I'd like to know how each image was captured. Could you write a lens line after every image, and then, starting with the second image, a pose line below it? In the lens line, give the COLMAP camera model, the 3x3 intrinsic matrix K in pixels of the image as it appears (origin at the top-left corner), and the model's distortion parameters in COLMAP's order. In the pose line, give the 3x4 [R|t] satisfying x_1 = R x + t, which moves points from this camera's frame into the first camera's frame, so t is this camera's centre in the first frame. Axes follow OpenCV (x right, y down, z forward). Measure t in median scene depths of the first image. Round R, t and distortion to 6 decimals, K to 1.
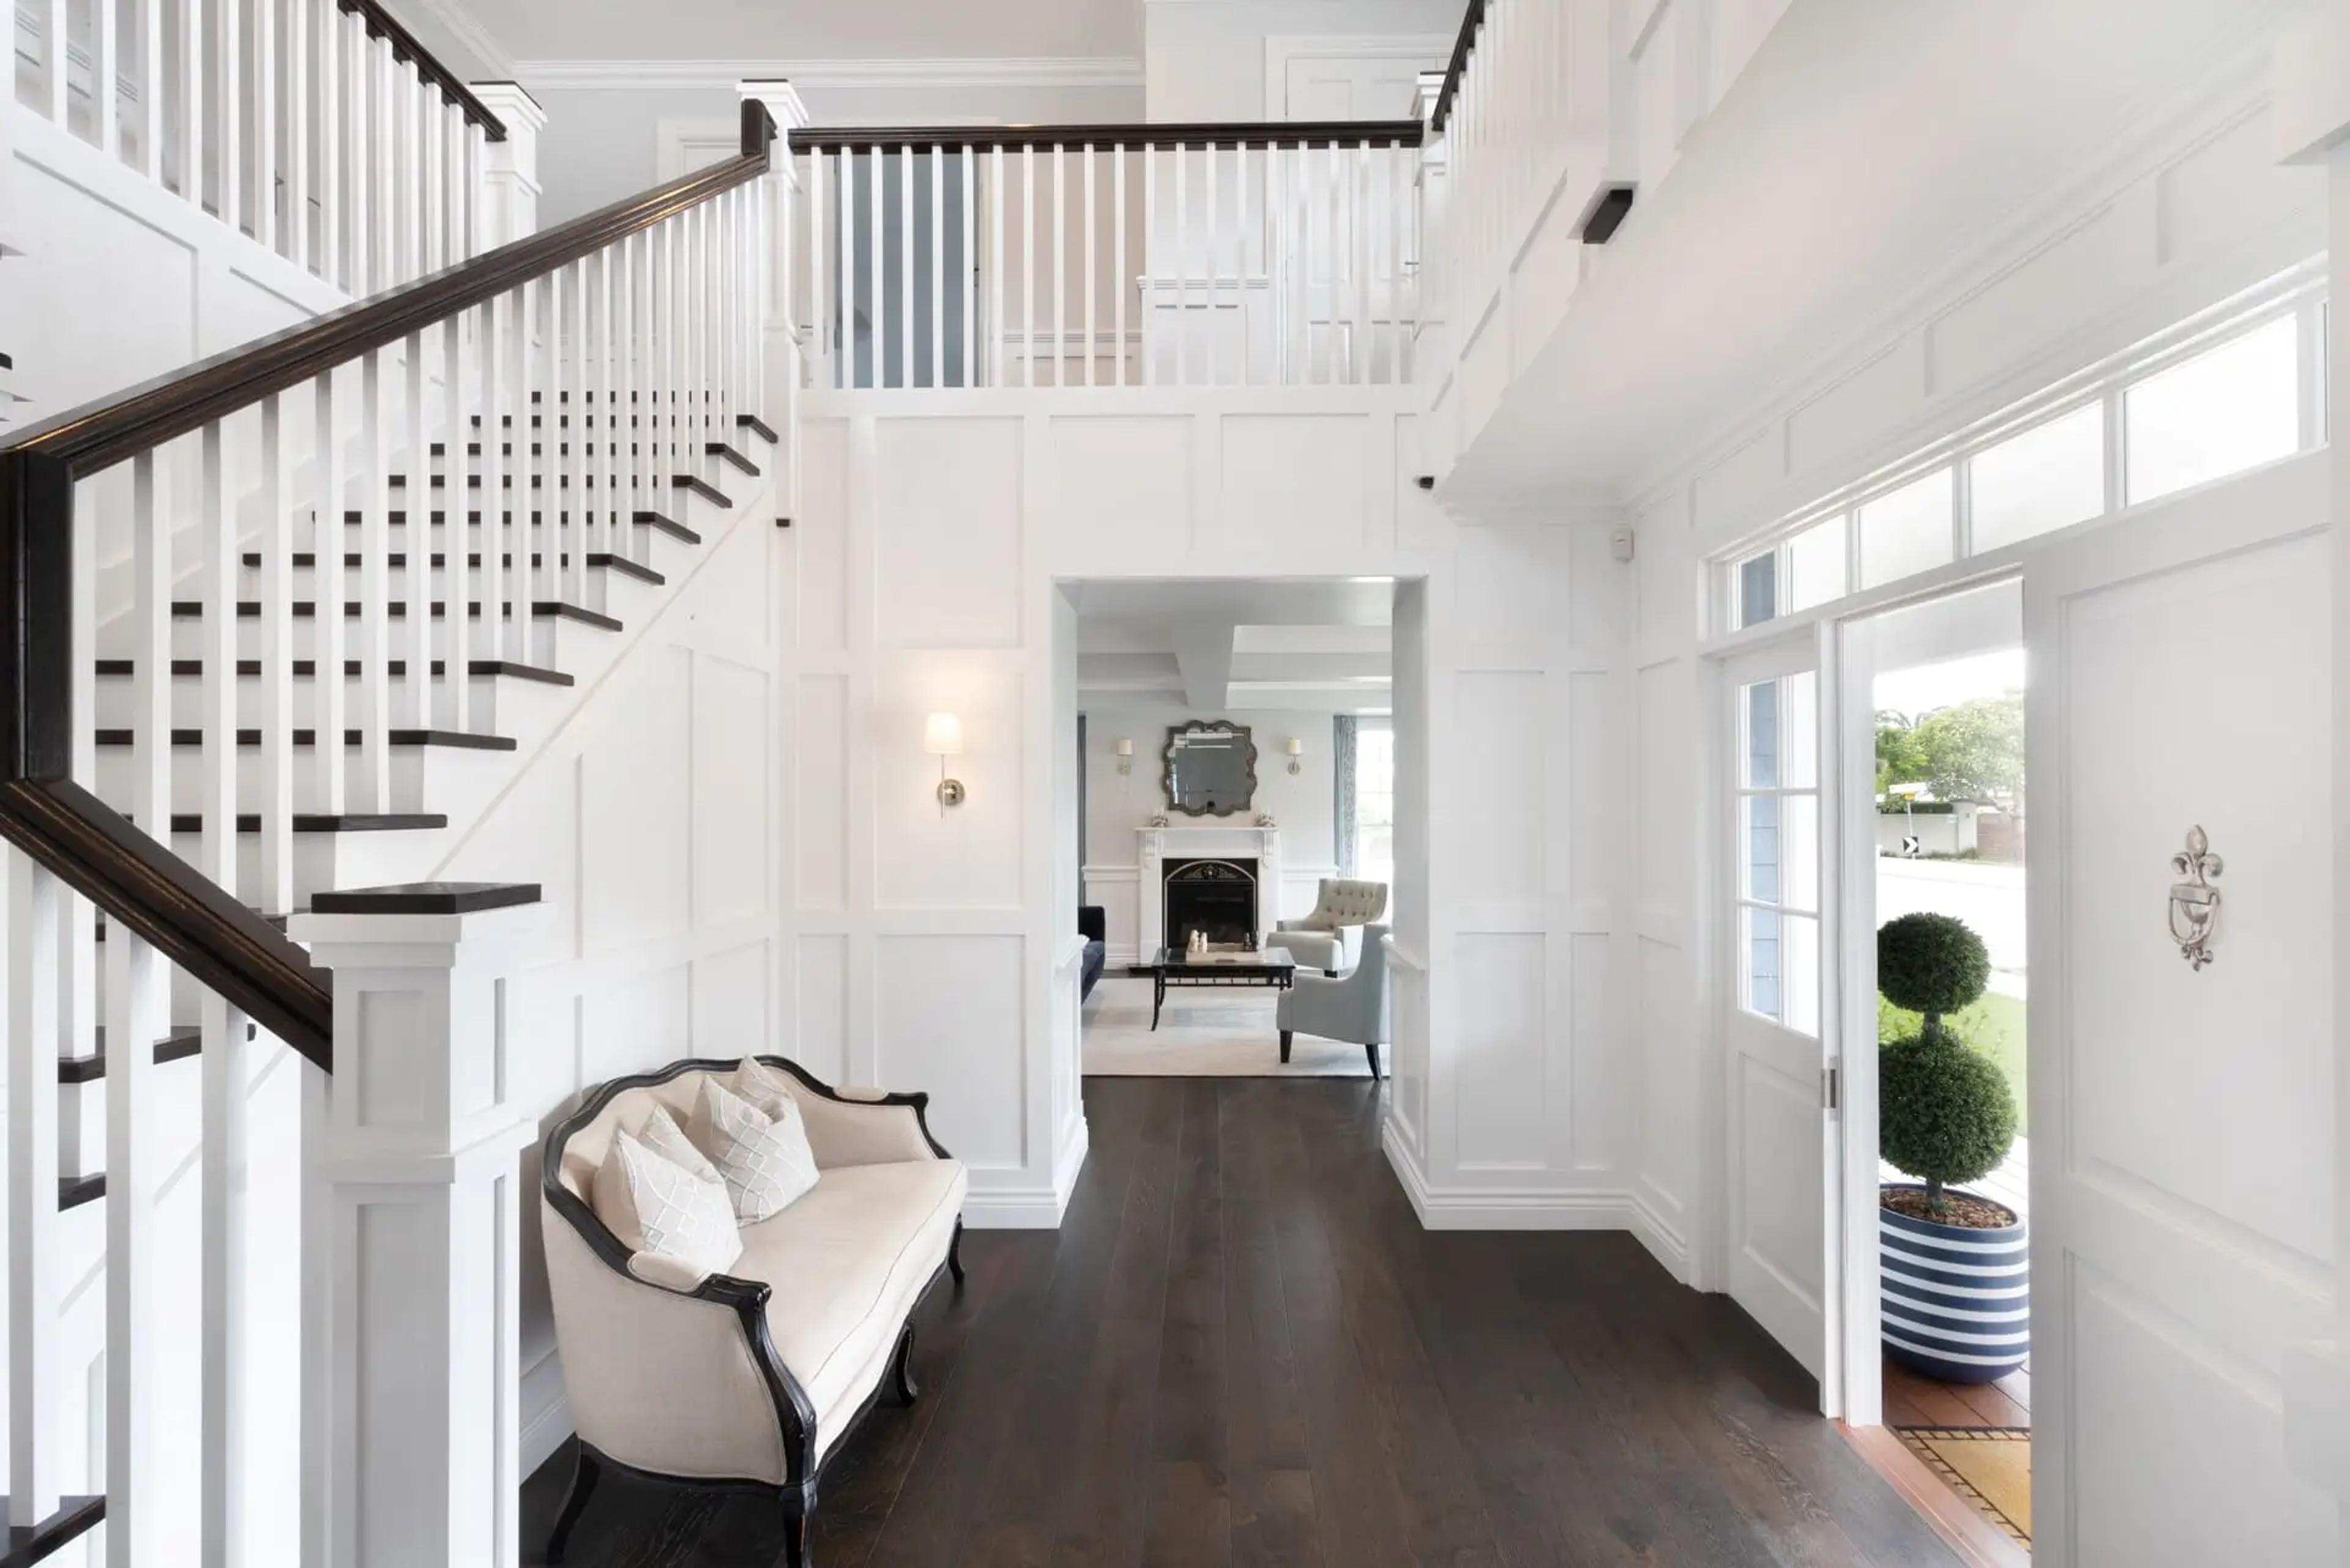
lens RADIAL K [[1135.3, 0, 1175.6], [0, 1135.3, 781.6], [0, 0, 1]] dist [-0.000130, -0.000076]
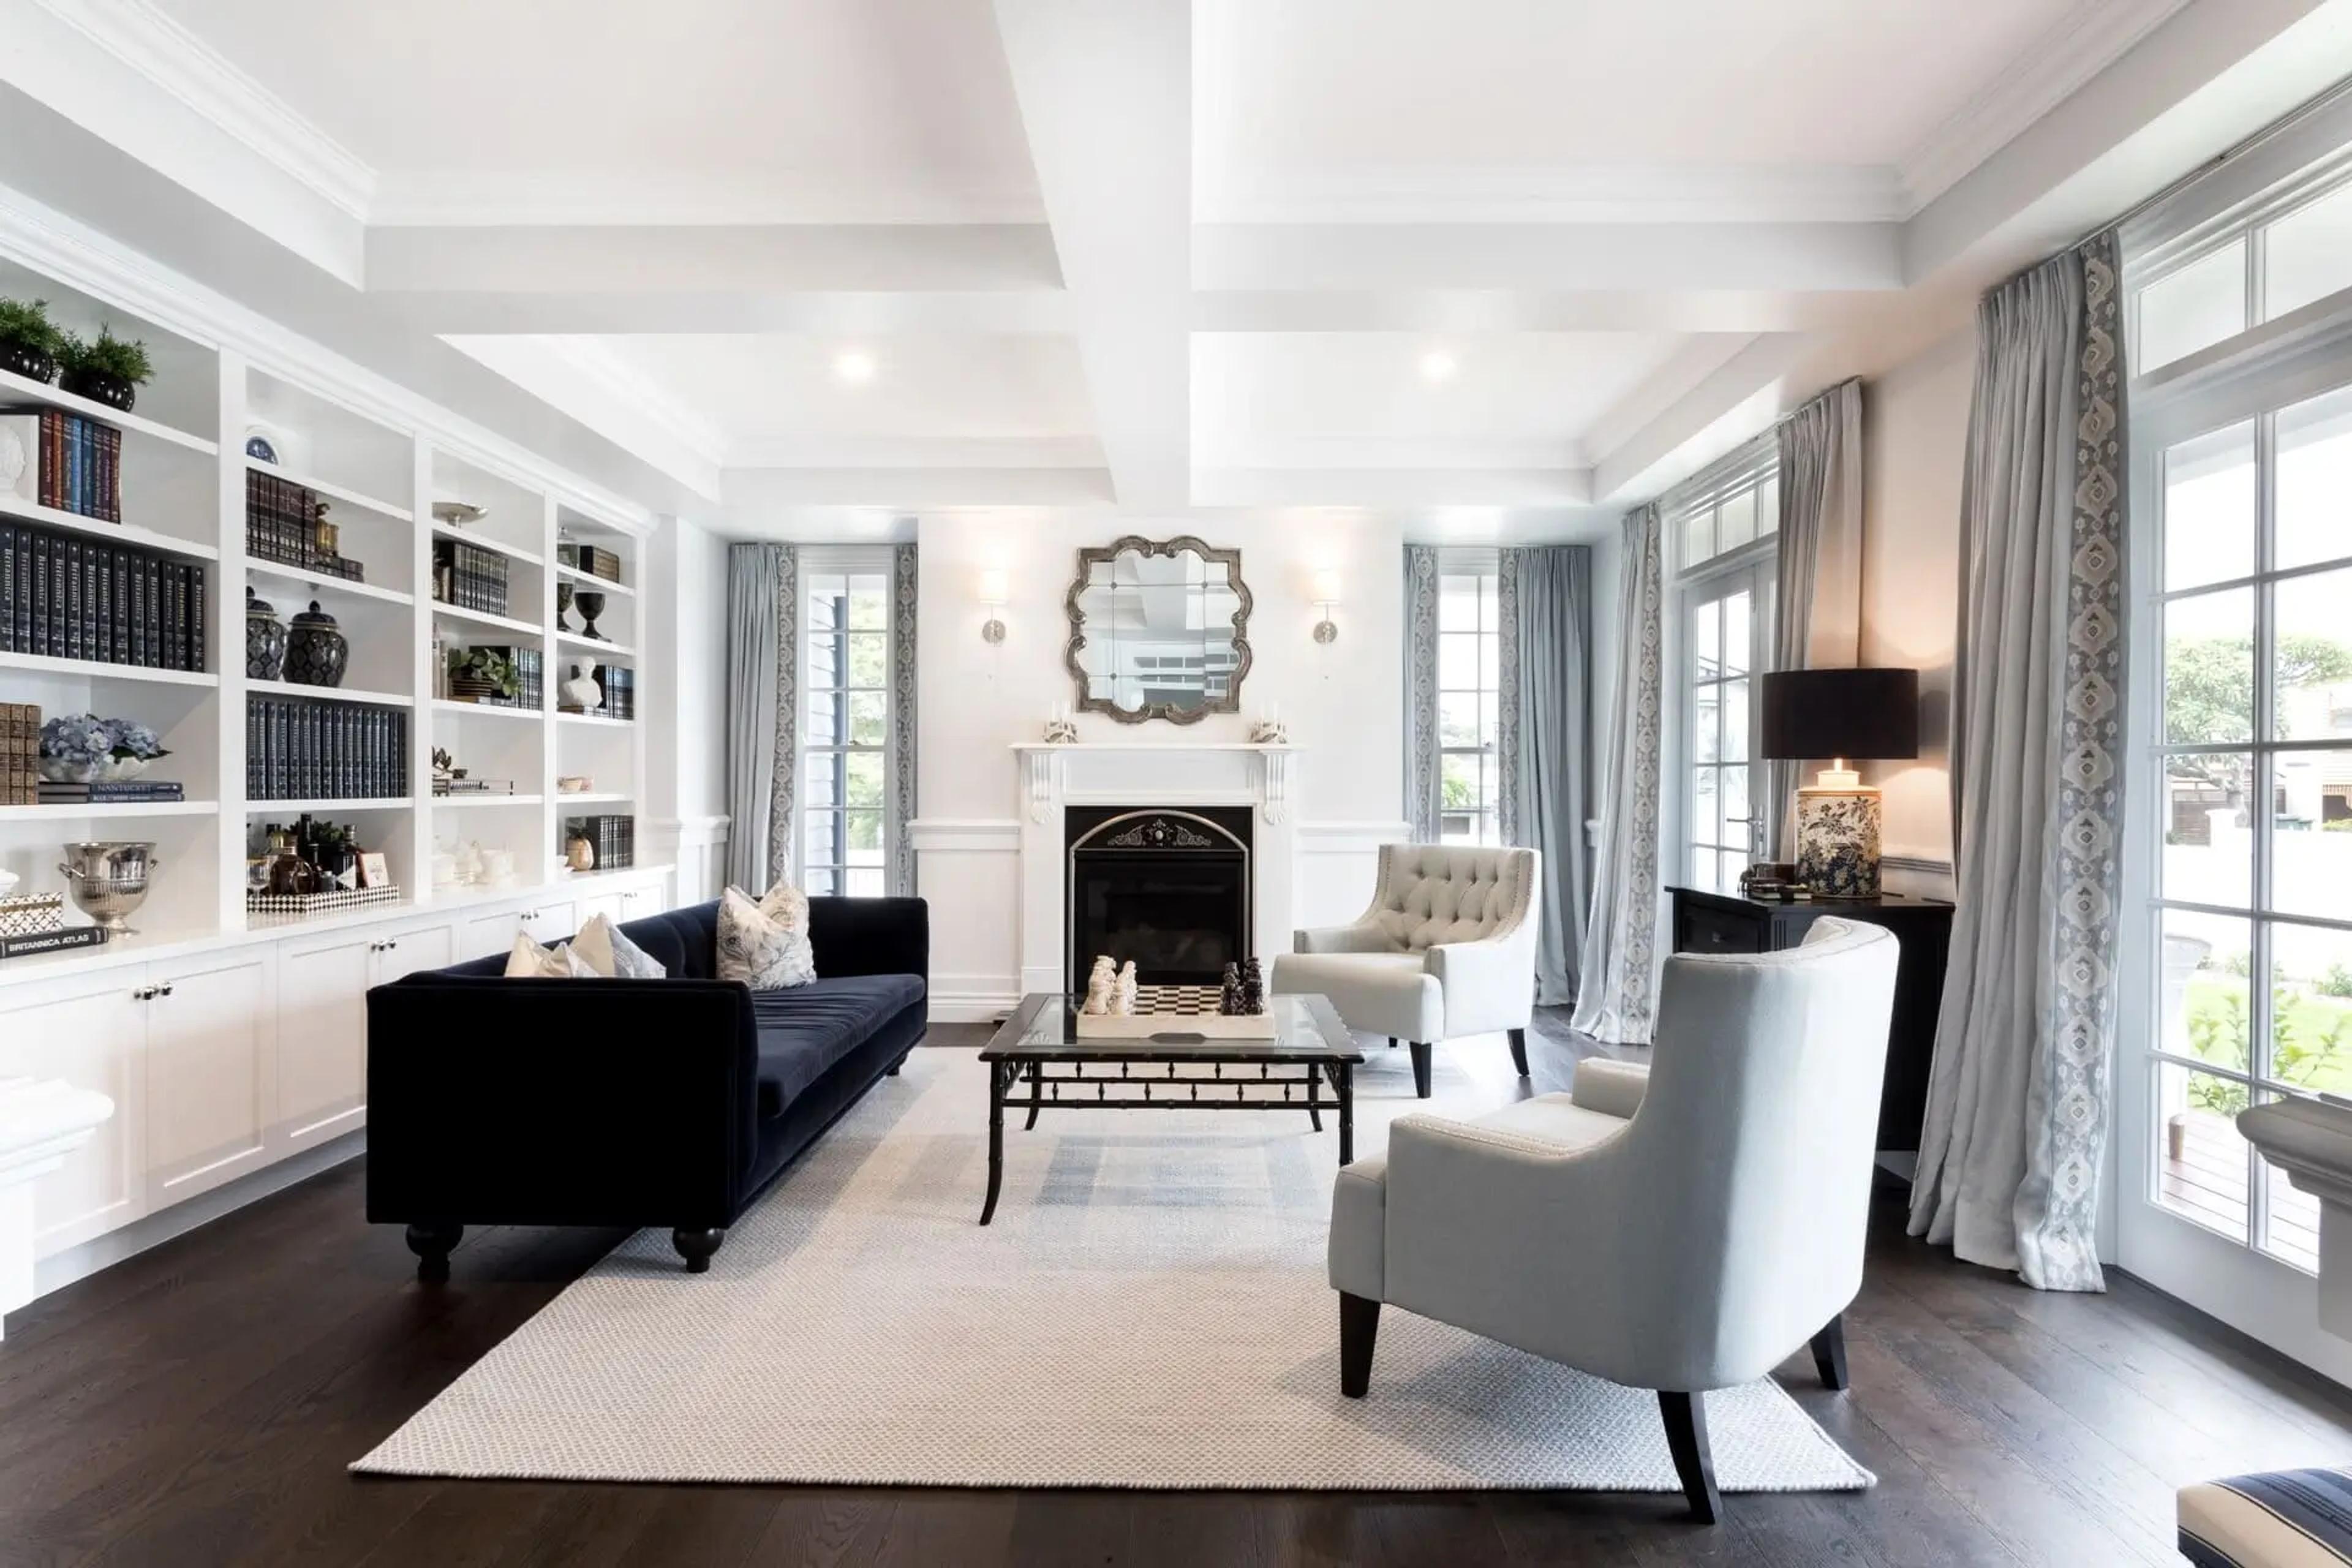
lens RADIAL K [[1136.2, 0, 1178.7], [0, 1136.2, 792.8], [0, 0, 1]] dist [-0.000130, -0.000076]
pose [[0.999780, 0.007368, 0.019635, 0.029977], [-0.007590, 0.999908, 0.011269, 0.058206], [-0.019550, -0.011415, 0.999744, 0.511086]]
